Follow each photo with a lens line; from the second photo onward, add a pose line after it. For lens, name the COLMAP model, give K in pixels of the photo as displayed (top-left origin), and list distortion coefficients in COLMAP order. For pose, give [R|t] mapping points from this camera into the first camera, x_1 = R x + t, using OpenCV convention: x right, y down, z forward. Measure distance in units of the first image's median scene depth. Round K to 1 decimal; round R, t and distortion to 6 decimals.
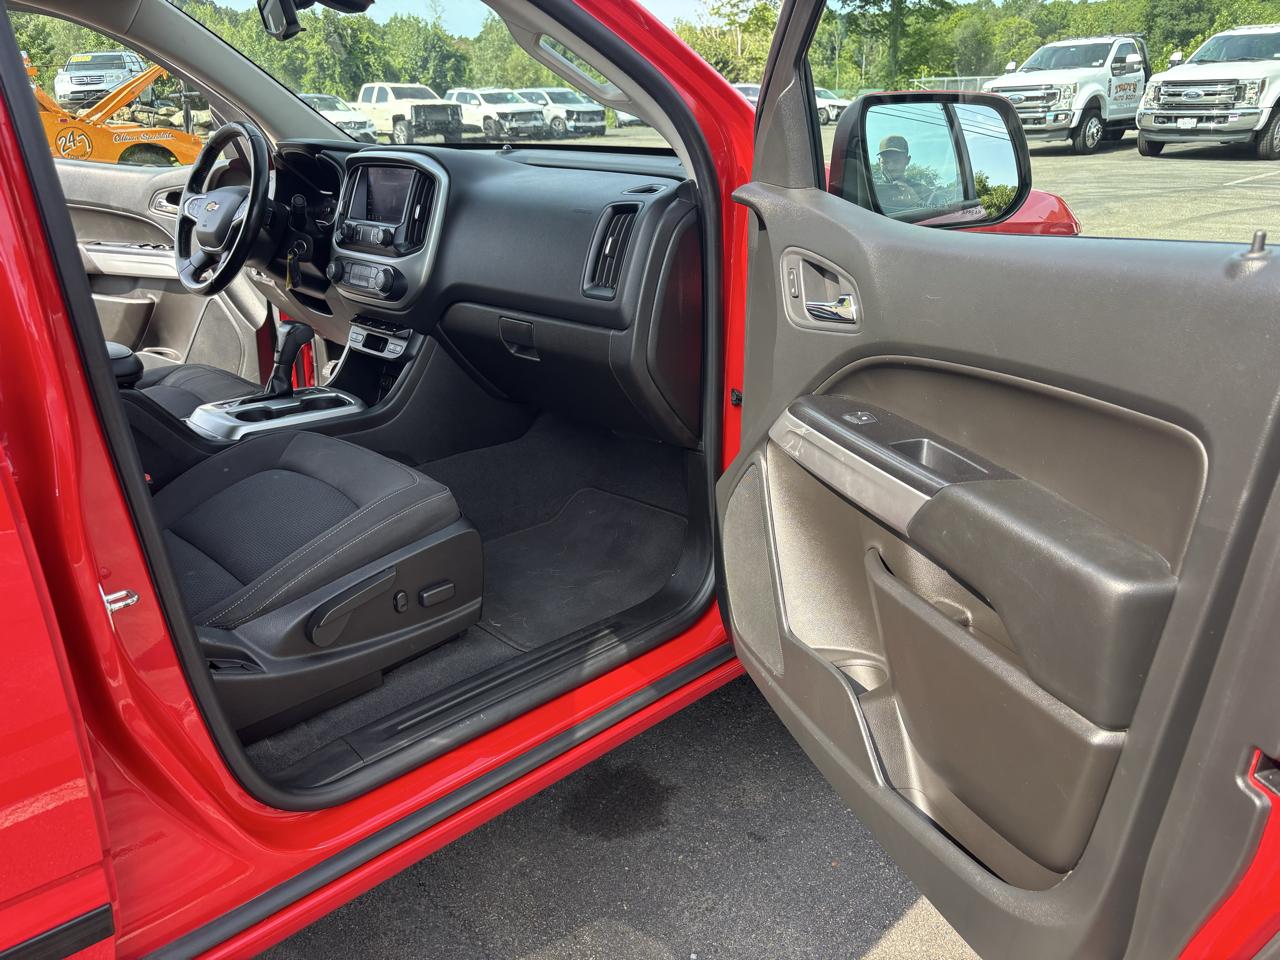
lens RADIAL K [[1001.6, 0, 561.4], [0, 1001.6, 506.6], [0, 0, 1]] dist [0.013541, -0.005013]
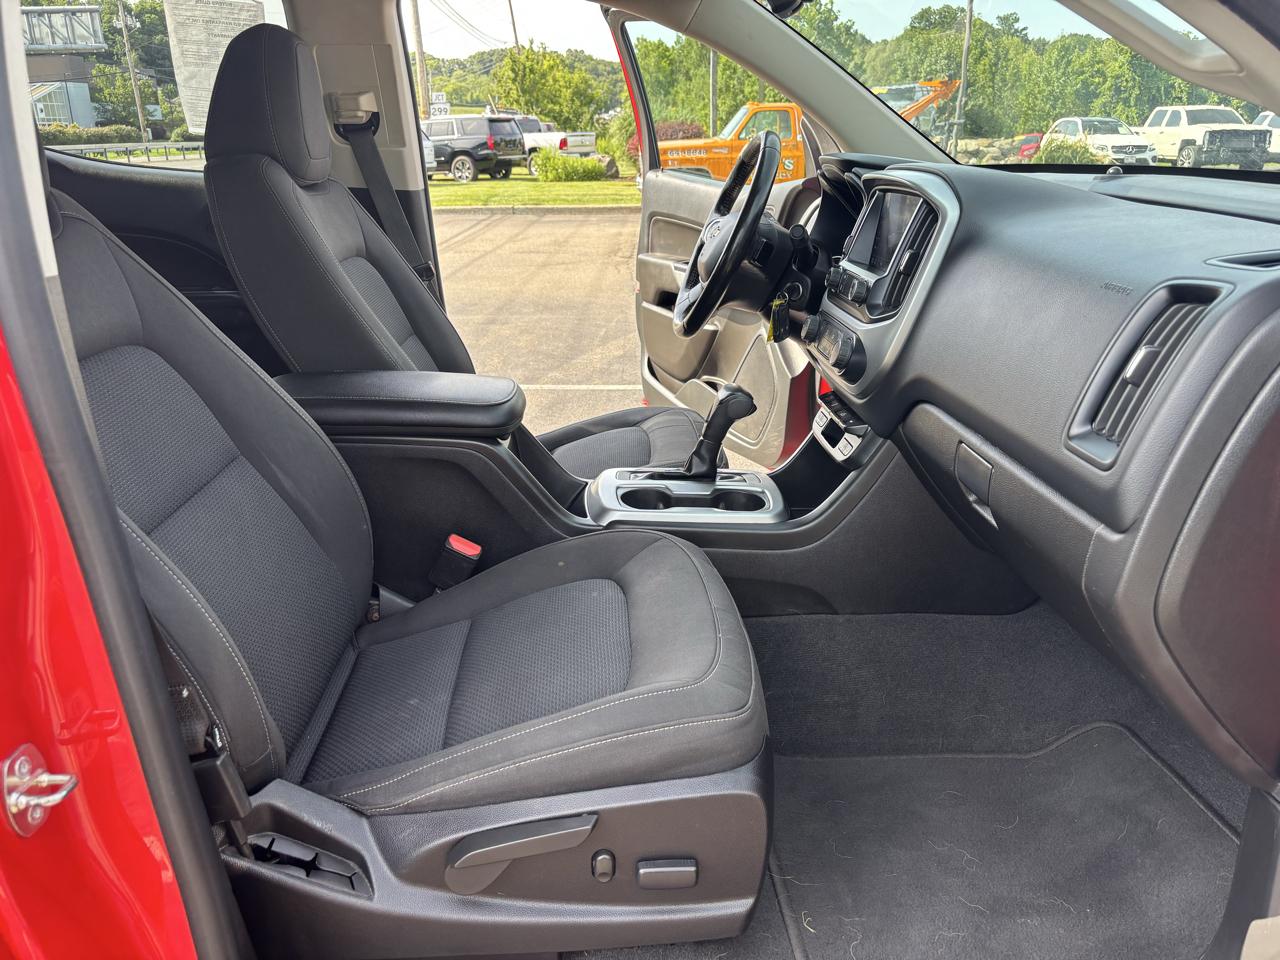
lens RADIAL K [[1001.6, 0, 561.4], [0, 1001.6, 506.6], [0, 0, 1]] dist [0.013541, -0.005013]
pose [[0.781690, 0.226472, -0.581095, 0.100923], [-0.238627, 0.969447, 0.056825, -0.115100], [0.576211, 0.094246, 0.811849, 0.332028]]
